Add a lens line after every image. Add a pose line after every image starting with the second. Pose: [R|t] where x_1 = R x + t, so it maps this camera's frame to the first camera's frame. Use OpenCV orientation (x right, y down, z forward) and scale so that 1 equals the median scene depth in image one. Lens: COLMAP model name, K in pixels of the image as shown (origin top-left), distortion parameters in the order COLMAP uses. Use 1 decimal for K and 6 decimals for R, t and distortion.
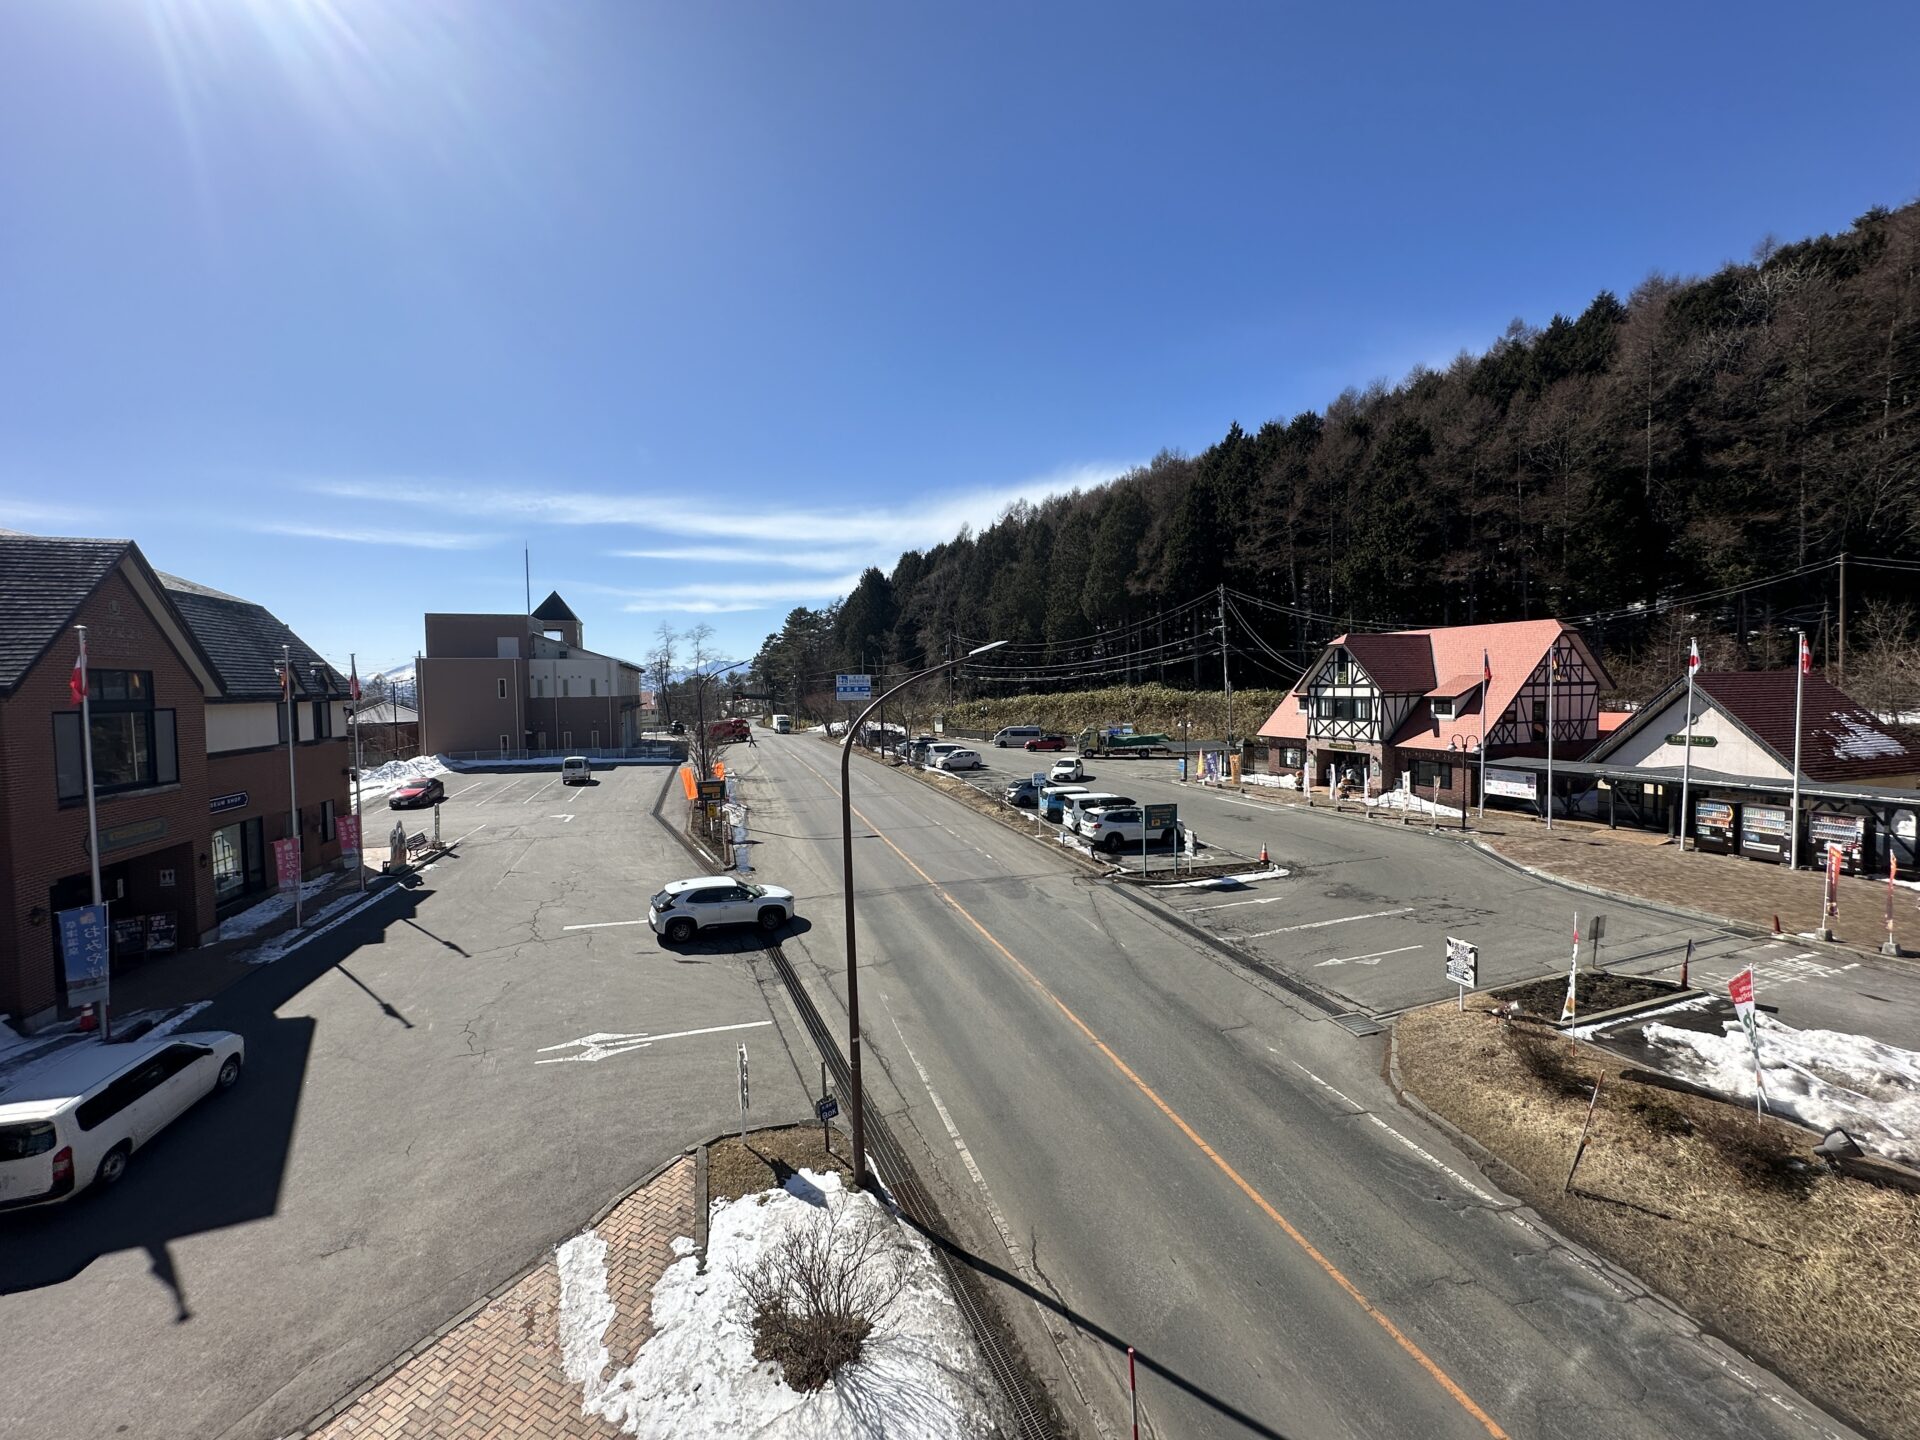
lens RADIAL K [[759.1, 0, 965.4], [0, 759.1, 717.4], [0, 0, 1]] dist [-0.001019, -0.000135]
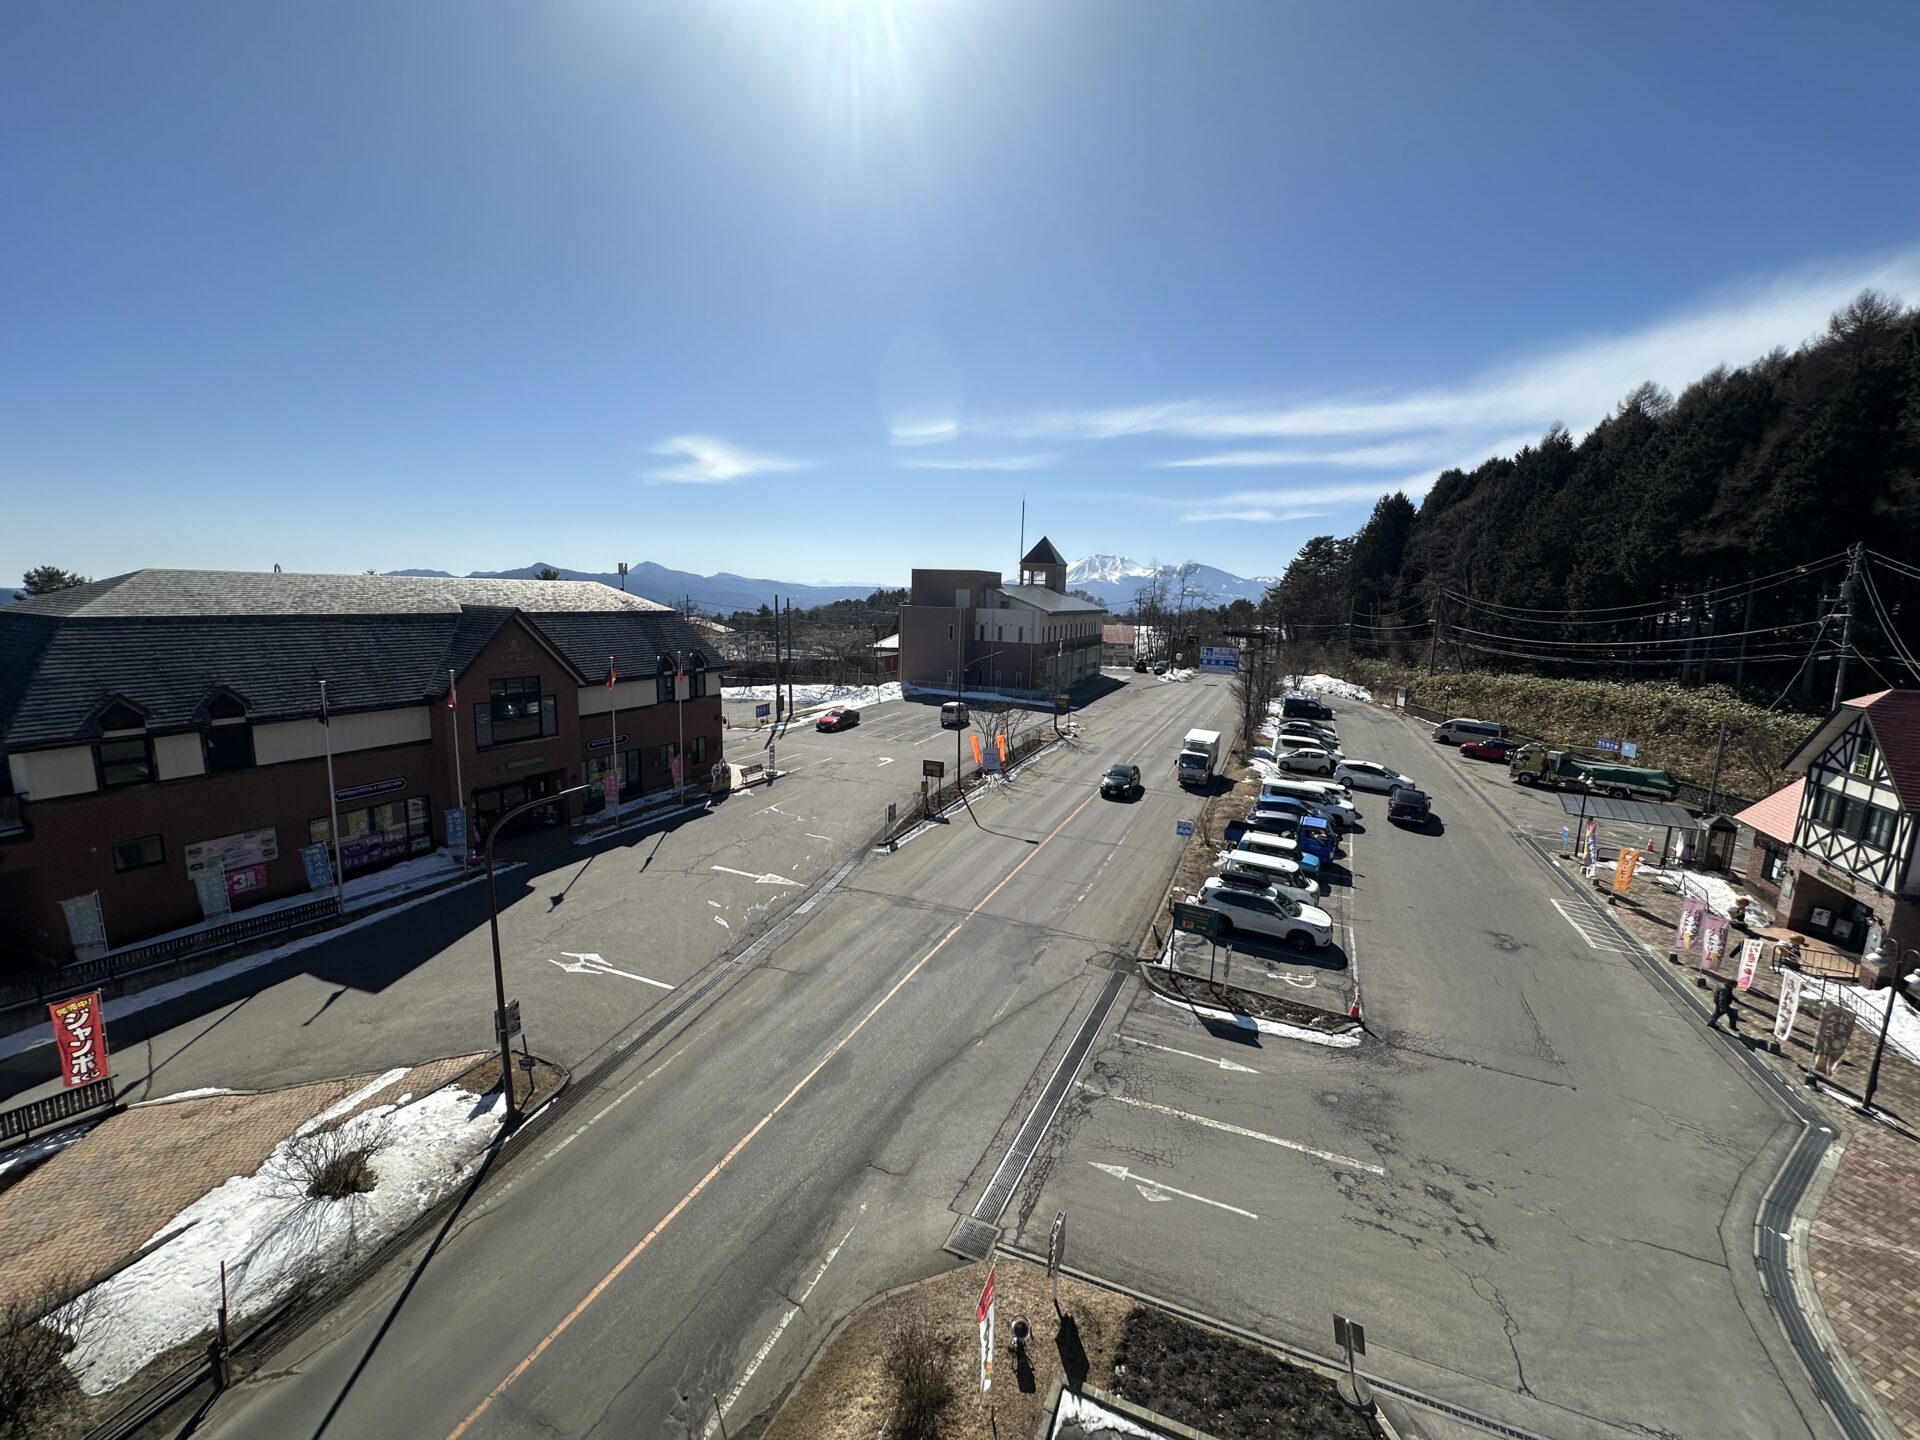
lens RADIAL K [[759.1, 0, 958.4], [0, 759.1, 717.9], [0, 0, 1]] dist [-0.001019, -0.000135]
pose [[0.743180, 0.146805, -0.652787, 0.364597], [-0.071747, 0.987492, 0.140396, -0.120357], [0.665233, -0.057504, 0.744418, 0.129487]]
